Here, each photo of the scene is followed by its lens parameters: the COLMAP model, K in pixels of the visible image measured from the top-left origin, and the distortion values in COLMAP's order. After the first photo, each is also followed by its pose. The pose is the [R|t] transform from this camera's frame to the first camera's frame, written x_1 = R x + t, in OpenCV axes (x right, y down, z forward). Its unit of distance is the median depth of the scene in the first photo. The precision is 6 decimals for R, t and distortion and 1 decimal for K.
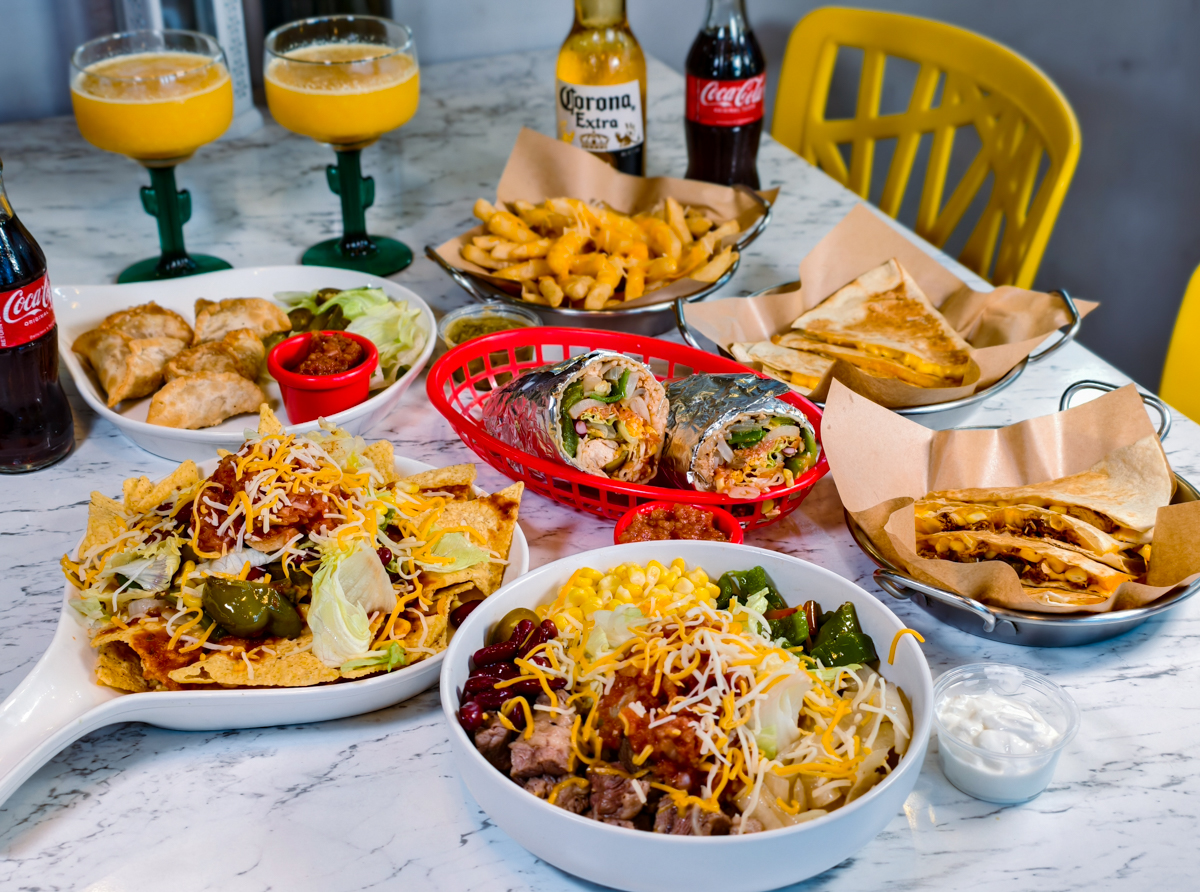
lens RADIAL K [[2004.3, 0, 573.6], [0, 2004.3, 443.2], [0, 0, 1]] dist [0.215268, -0.076813]
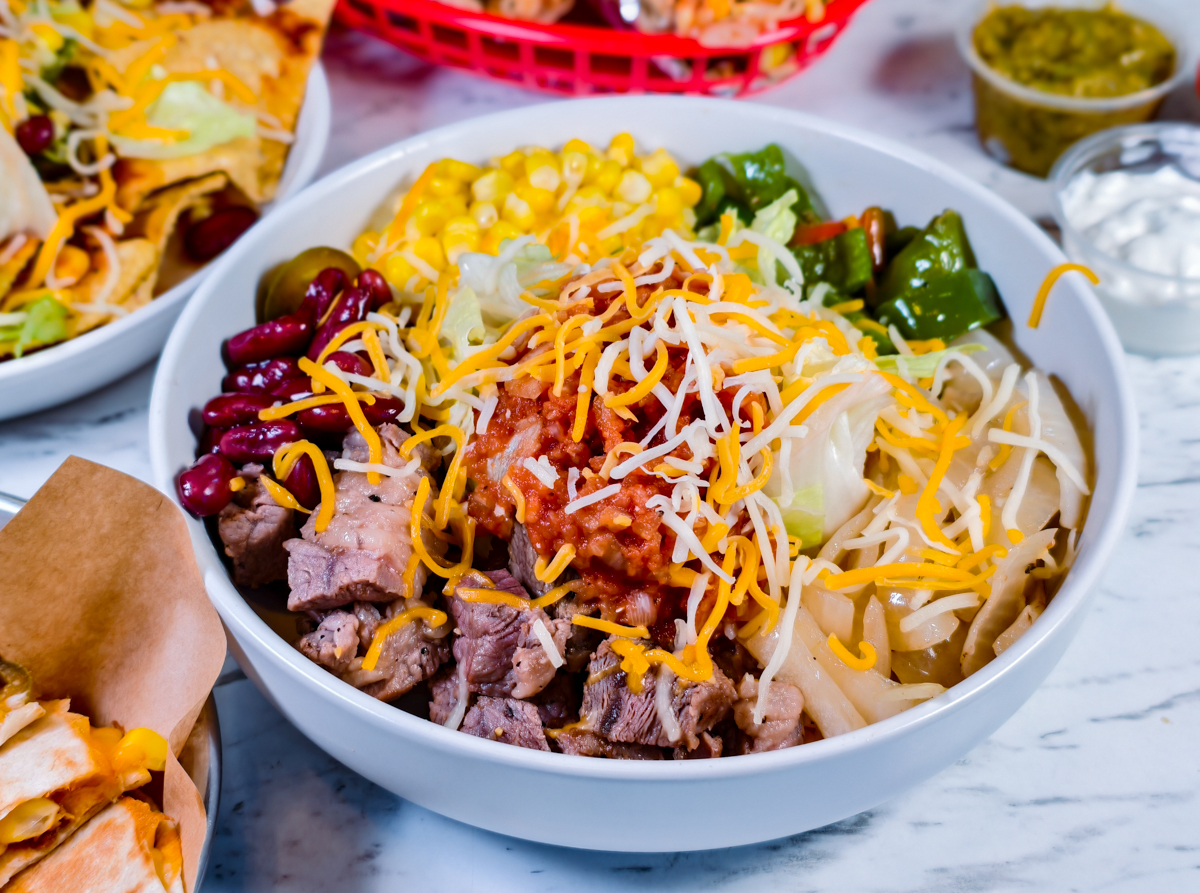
lens RADIAL K [[2004.3, 0, 573.6], [0, 2004.3, 443.7], [0, 0, 1]] dist [0.215268, -0.076813]
pose [[0.999176, -0.036763, 0.017181, 0.031035], [0.031480, 0.969393, 0.243489, 0.007924], [-0.025607, -0.242748, 0.969751, 0.525396]]
